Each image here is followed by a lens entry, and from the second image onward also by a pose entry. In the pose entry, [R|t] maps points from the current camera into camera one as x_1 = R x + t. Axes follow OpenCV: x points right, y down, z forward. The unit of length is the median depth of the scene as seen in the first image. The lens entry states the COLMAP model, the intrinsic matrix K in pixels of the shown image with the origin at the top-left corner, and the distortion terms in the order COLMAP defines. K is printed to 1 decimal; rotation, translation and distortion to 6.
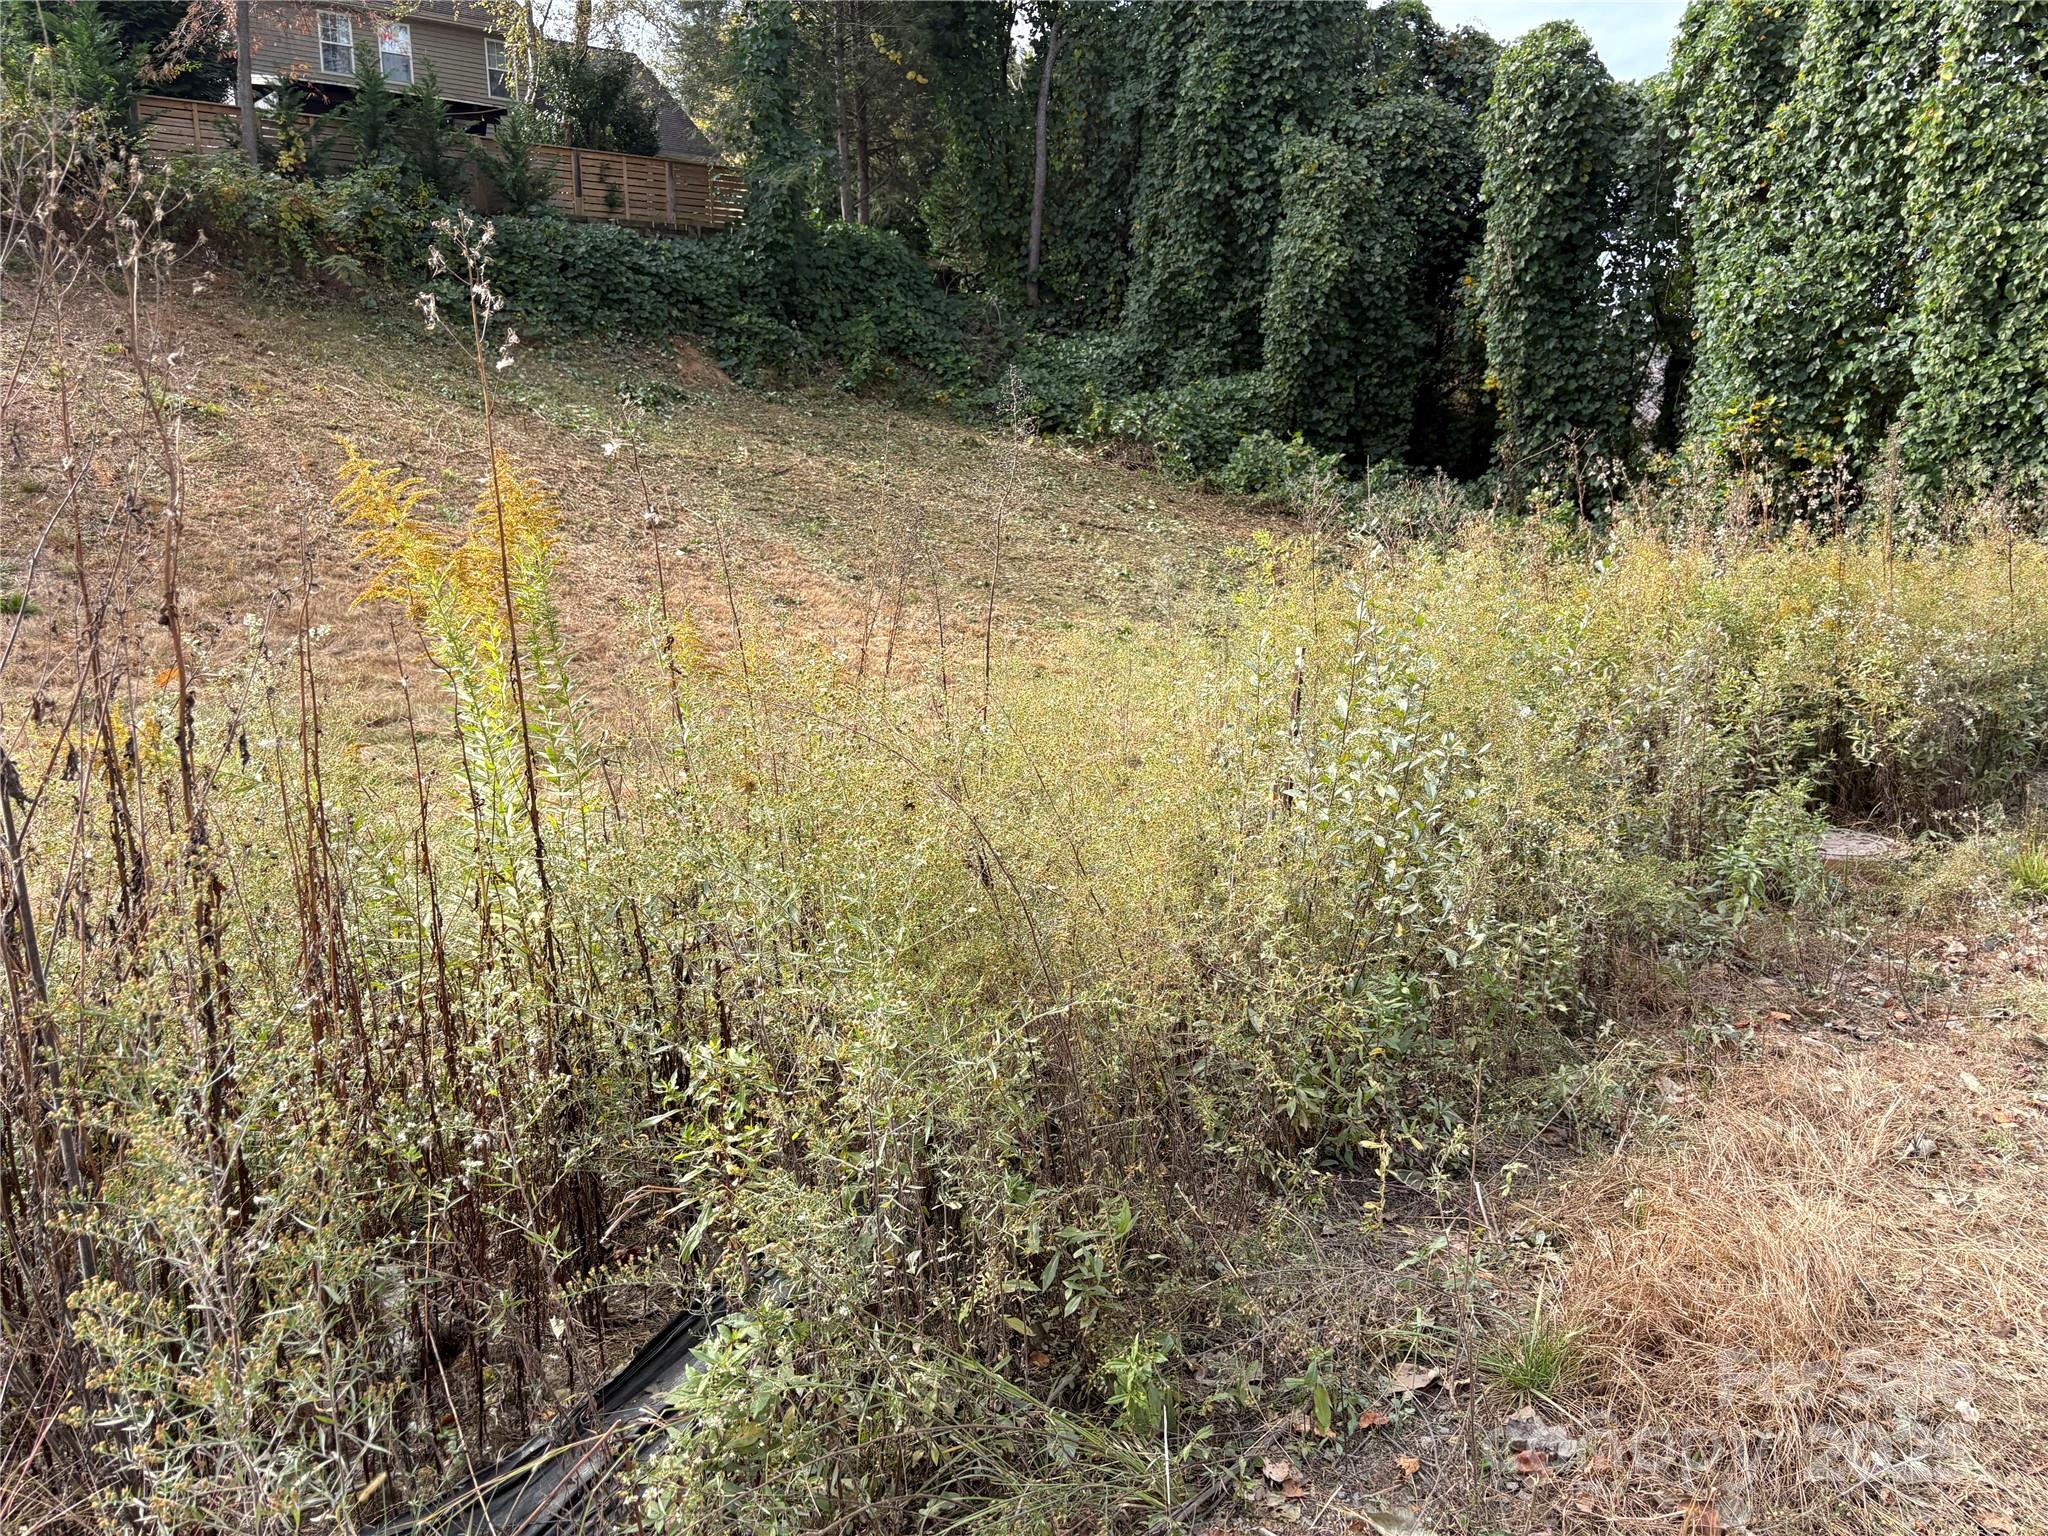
lens RADIAL K [[1554.0, 0, 1035.4], [0, 1554.0, 760.3], [0, 0, 1]] dist [0.049533, -0.048530]
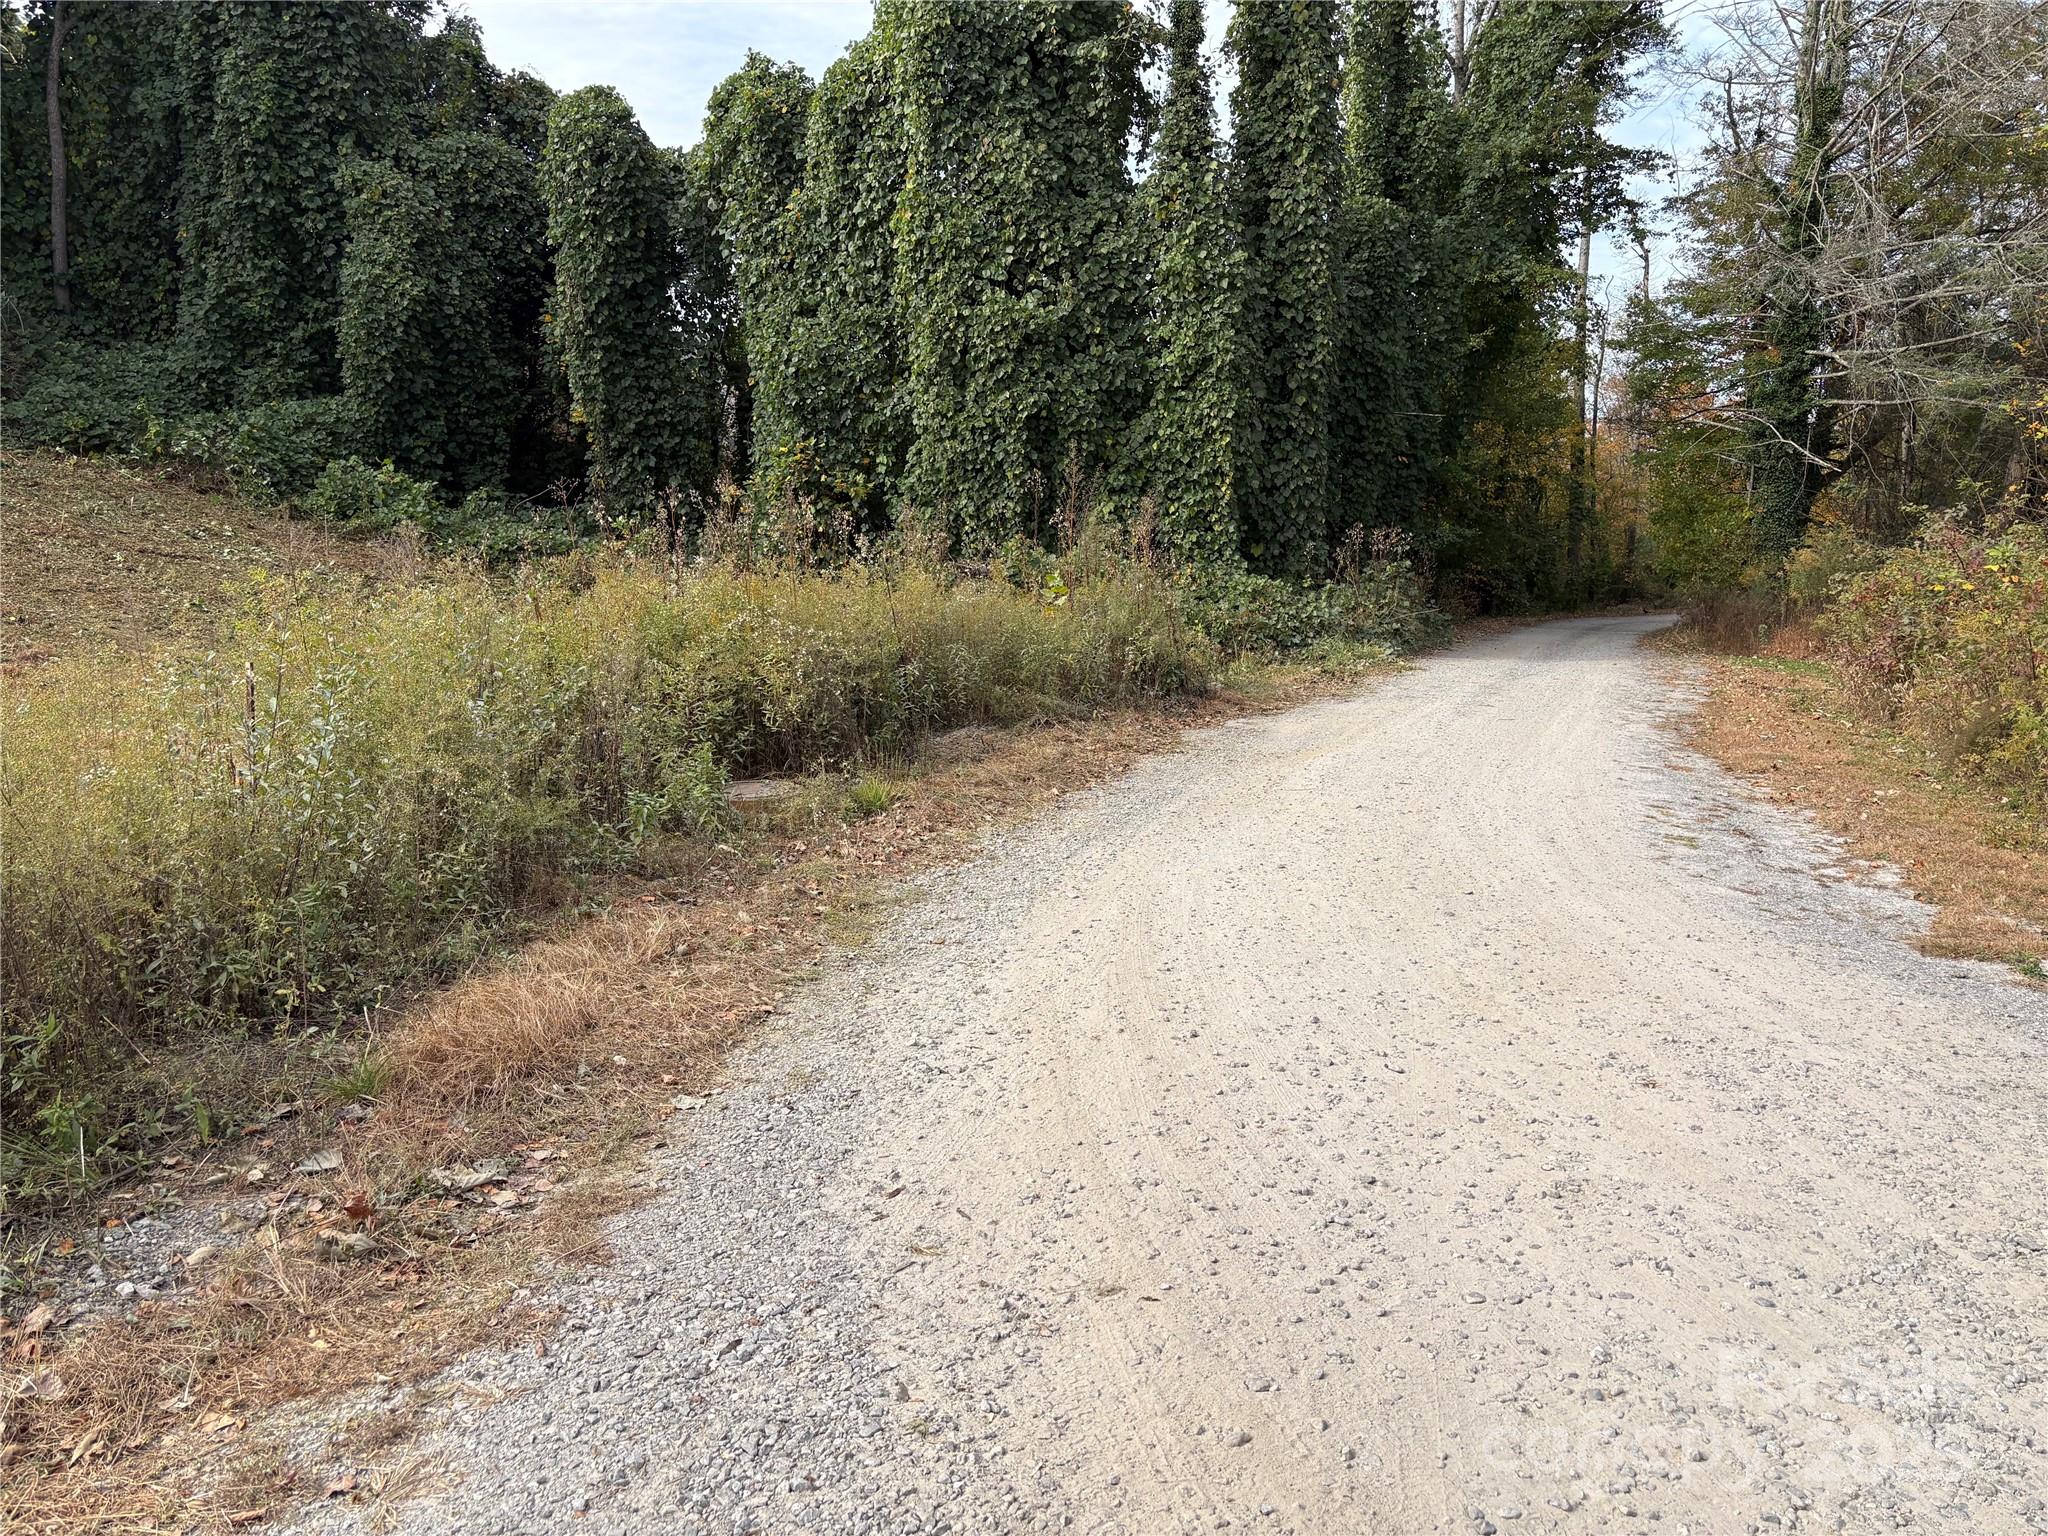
lens RADIAL K [[1554.0, 0, 1039.4], [0, 1554.0, 767.8], [0, 0, 1]] dist [0.049533, -0.048530]
pose [[0.862939, -0.084676, 0.498164, 0.017337], [0.088678, 0.995937, 0.015675, 0.011323], [-0.497467, 0.030650, 0.866941, -0.099619]]
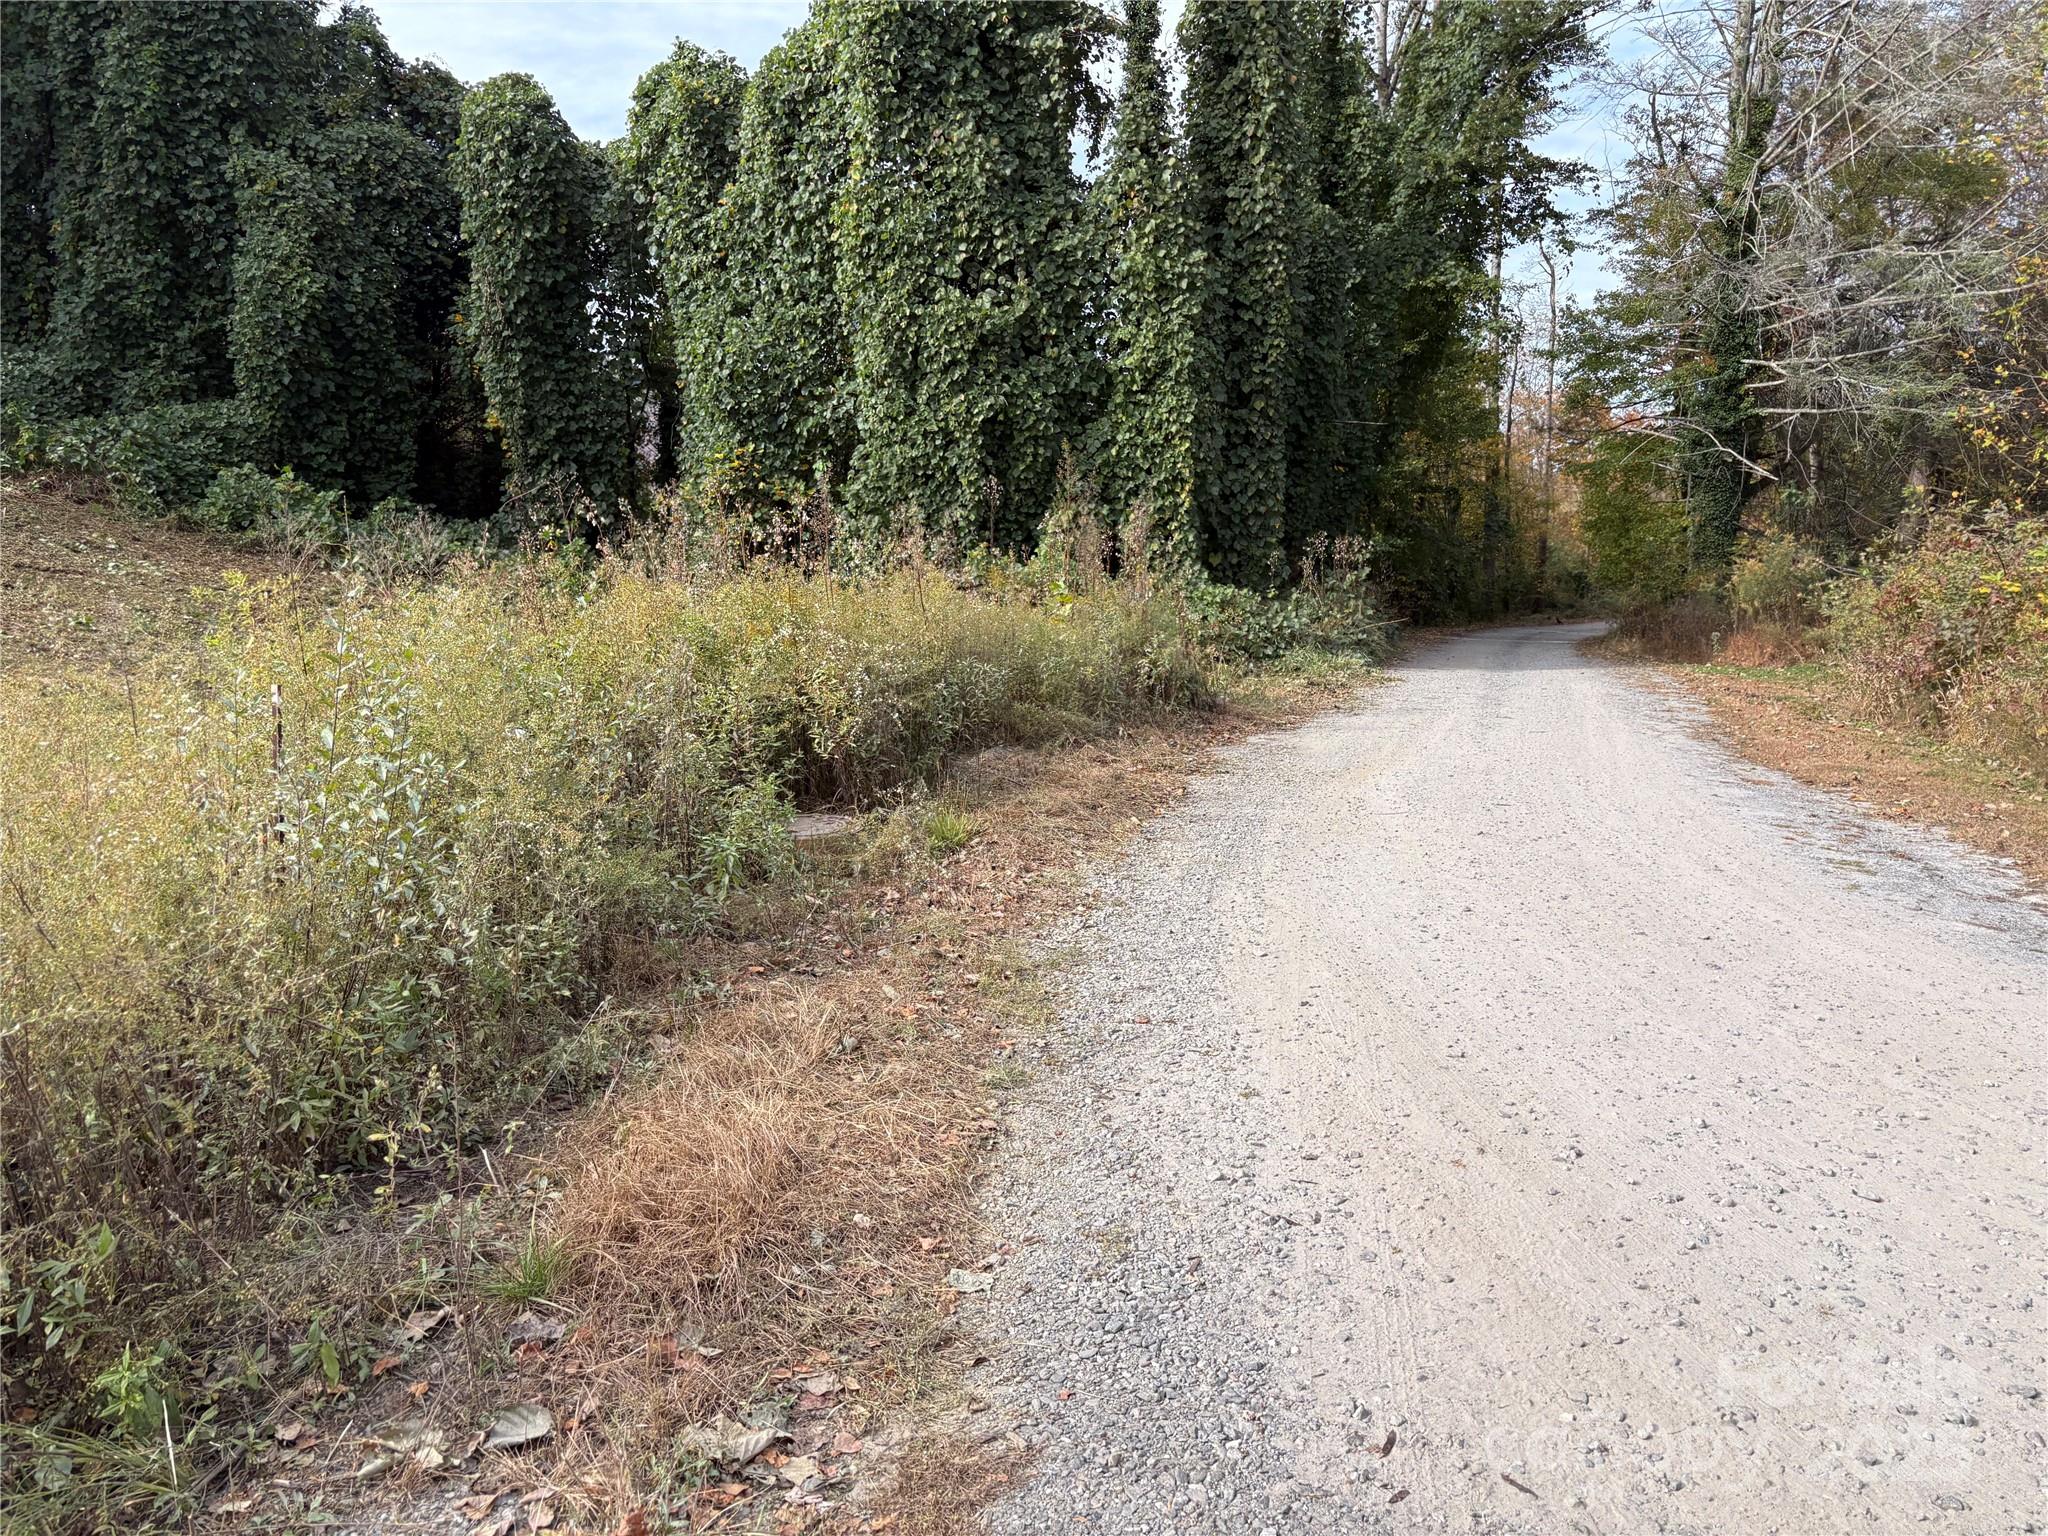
lens RADIAL K [[1554.0, 0, 1039.8], [0, 1554.0, 755.6], [0, 0, 1]] dist [0.049533, -0.048530]
pose [[0.824775, -0.087332, 0.558676, 0.001658], [0.102059, 0.994767, 0.004832, 0.003936], [-0.556174, 0.053032, 0.829372, -0.023061]]
